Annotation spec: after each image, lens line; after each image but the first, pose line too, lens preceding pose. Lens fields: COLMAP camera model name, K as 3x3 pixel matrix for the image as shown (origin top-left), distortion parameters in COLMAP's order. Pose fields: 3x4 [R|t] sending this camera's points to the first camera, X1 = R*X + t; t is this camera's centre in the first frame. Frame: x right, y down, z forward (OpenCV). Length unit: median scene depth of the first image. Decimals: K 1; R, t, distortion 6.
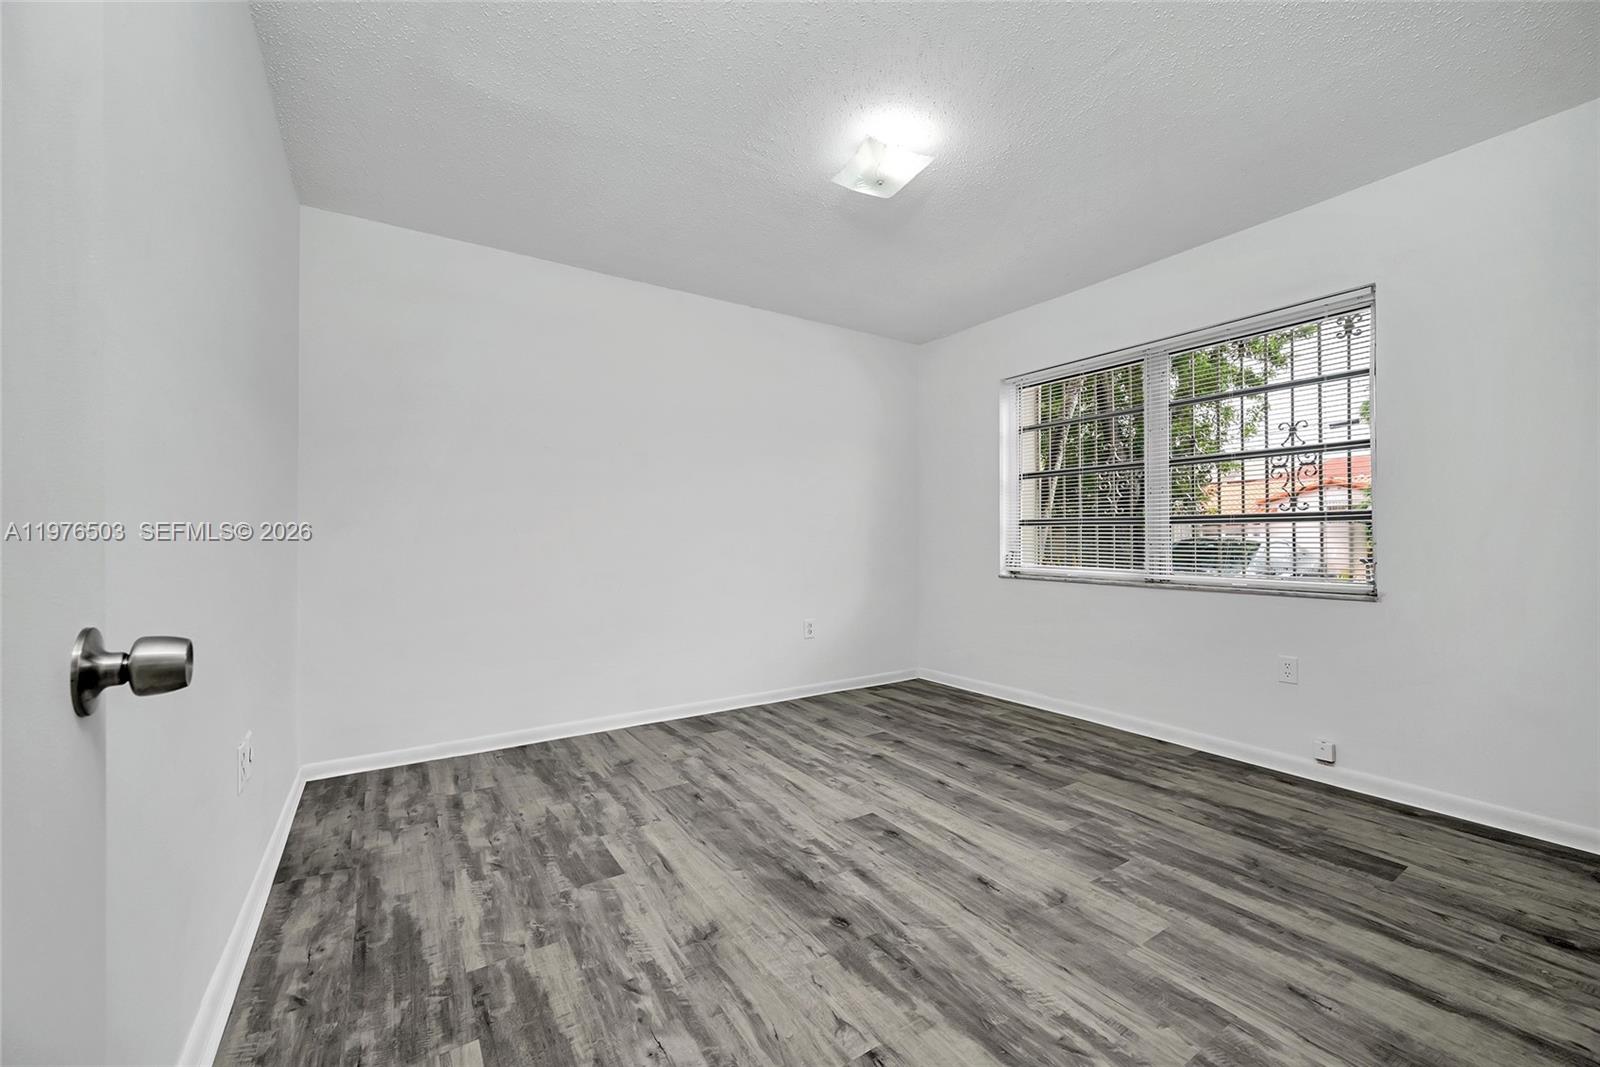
lens RADIAL K [[631.4, 0, 806.0], [0, 631.4, 541.0], [0, 0, 1]] dist [0.002313, -0.000117]
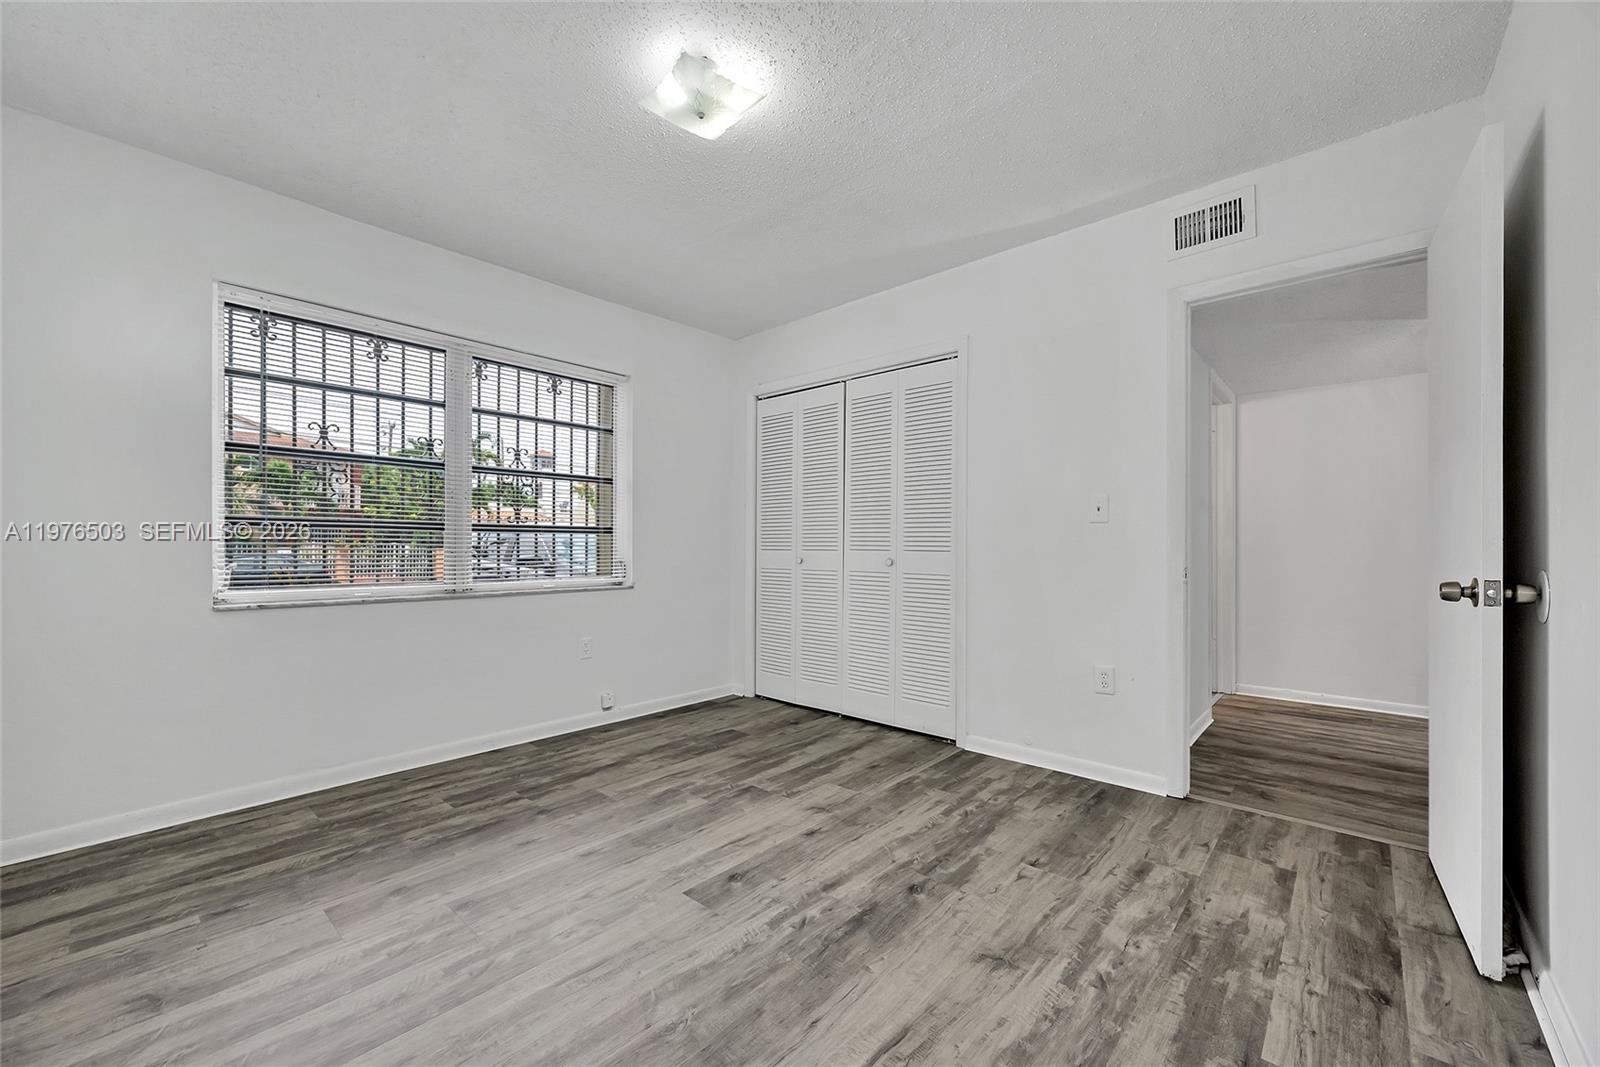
lens RADIAL K [[631.4, 0, 806.1], [0, 631.4, 538.2], [0, 0, 1]] dist [0.002313, -0.000117]
pose [[-0.260506, 0.012947, 0.965385, -0.754852], [0.000610, 0.999912, -0.013246, -0.003991], [-0.965472, -0.002862, -0.260491, 1.132797]]
